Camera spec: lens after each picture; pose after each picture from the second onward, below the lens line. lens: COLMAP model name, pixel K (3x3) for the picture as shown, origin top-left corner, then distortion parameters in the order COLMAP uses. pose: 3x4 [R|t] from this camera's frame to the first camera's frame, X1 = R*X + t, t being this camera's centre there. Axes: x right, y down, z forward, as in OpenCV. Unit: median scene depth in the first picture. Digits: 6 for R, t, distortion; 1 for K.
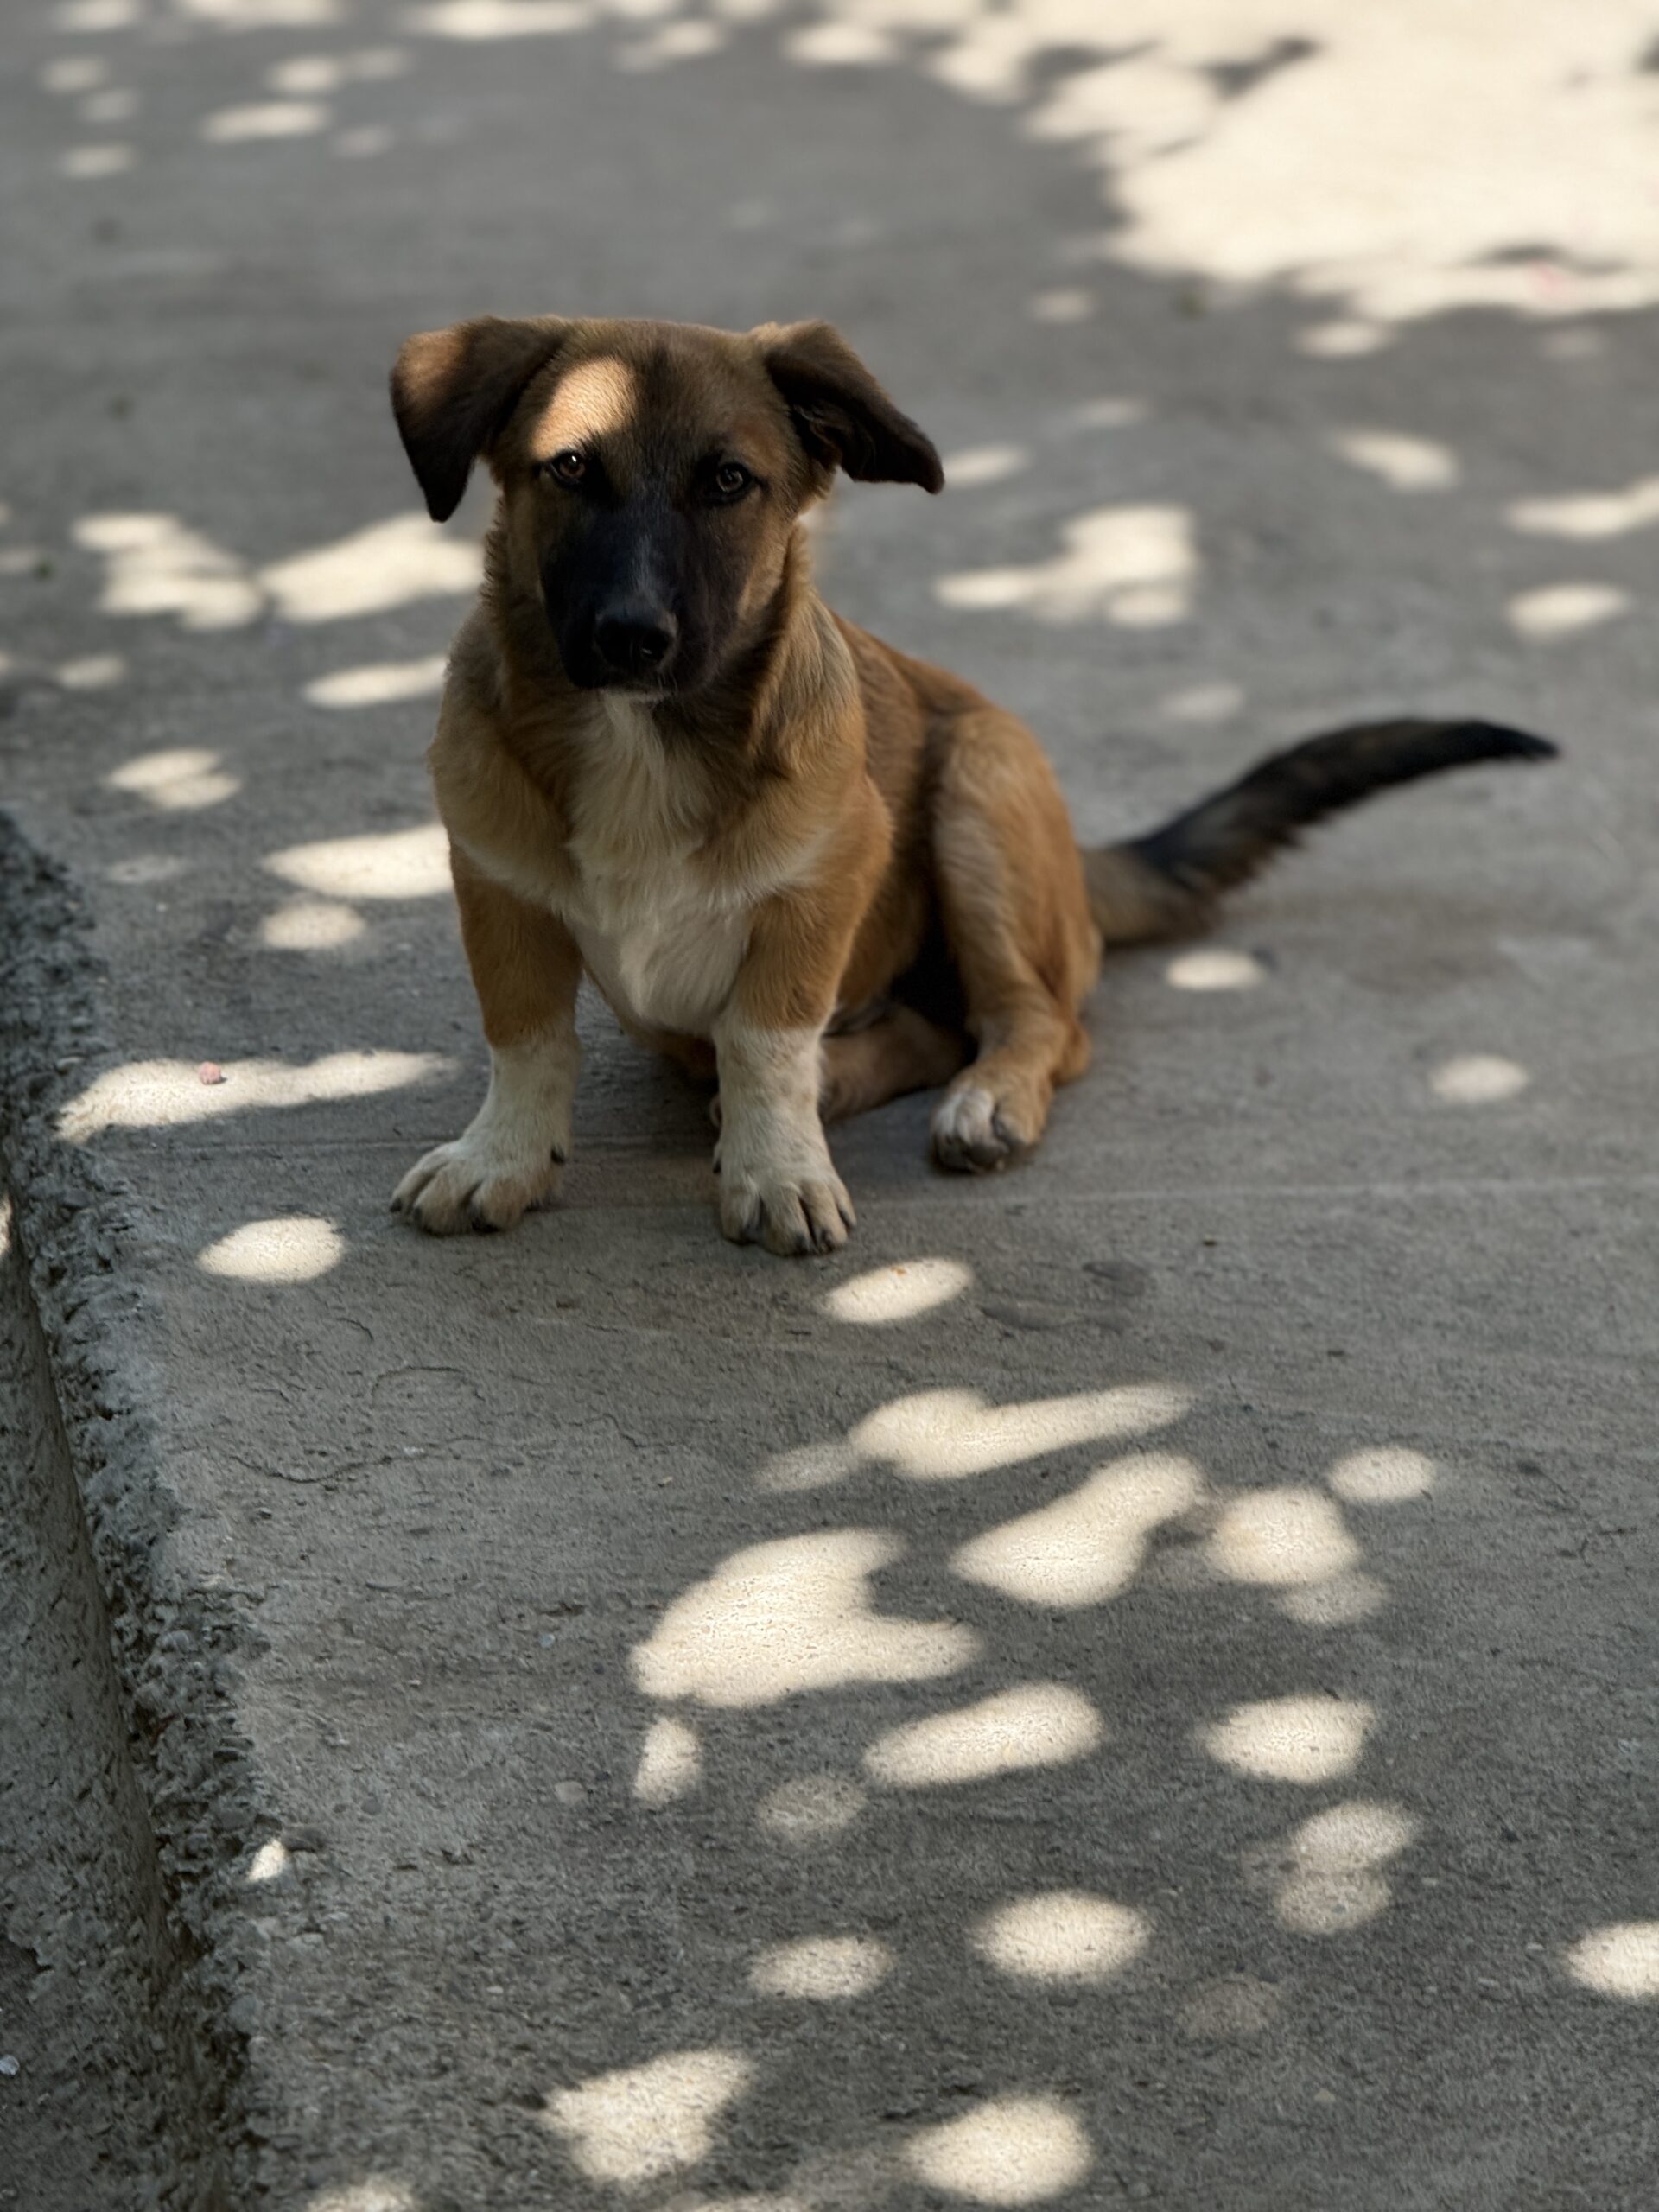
lens RADIAL K [[7697.6, 0, 822.9], [0, 7697.6, 1106.6], [0, 0, 1]] dist [0.345703, 0.000000]
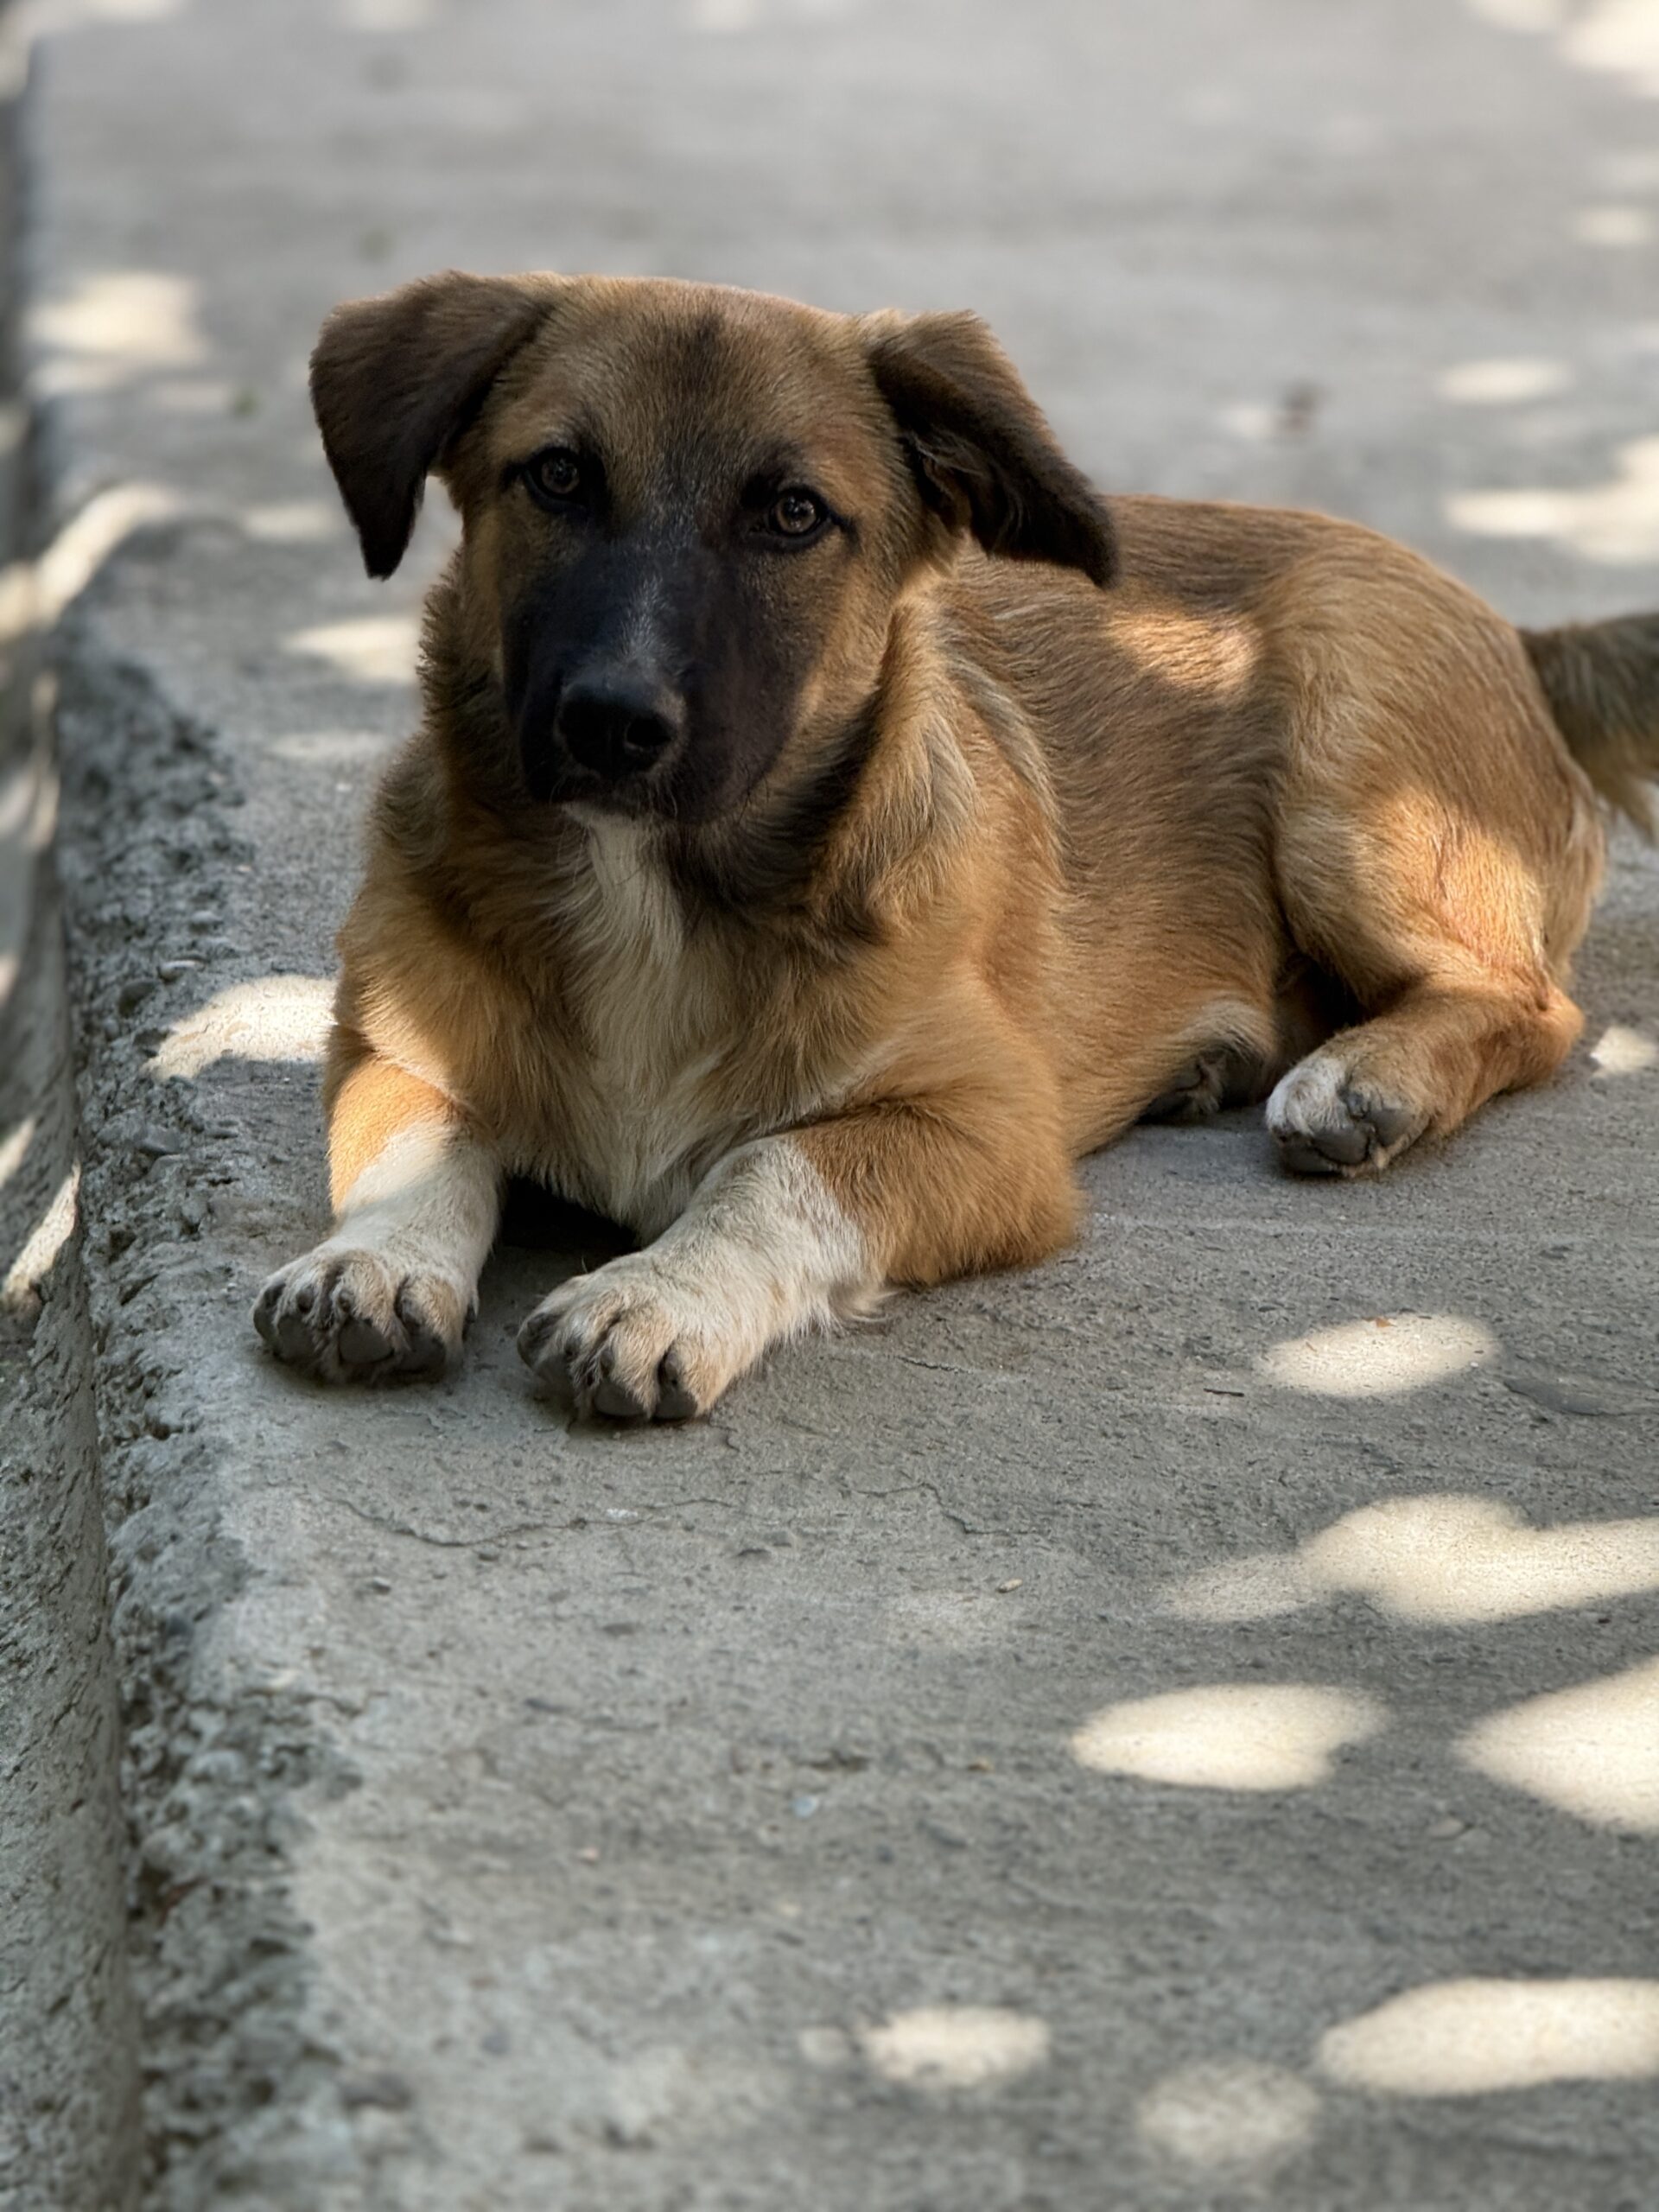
lens RADIAL K [[7697.6, 0, 836.4], [0, 7697.6, 1105.8], [0, 0, 1]] dist [0.345703, 0.000000]
pose [[0.996745, 0.067825, -0.043572, -0.009634], [-0.069965, 0.996314, -0.049631, 0.042121], [0.040045, 0.052518, 0.997817, 0.362531]]
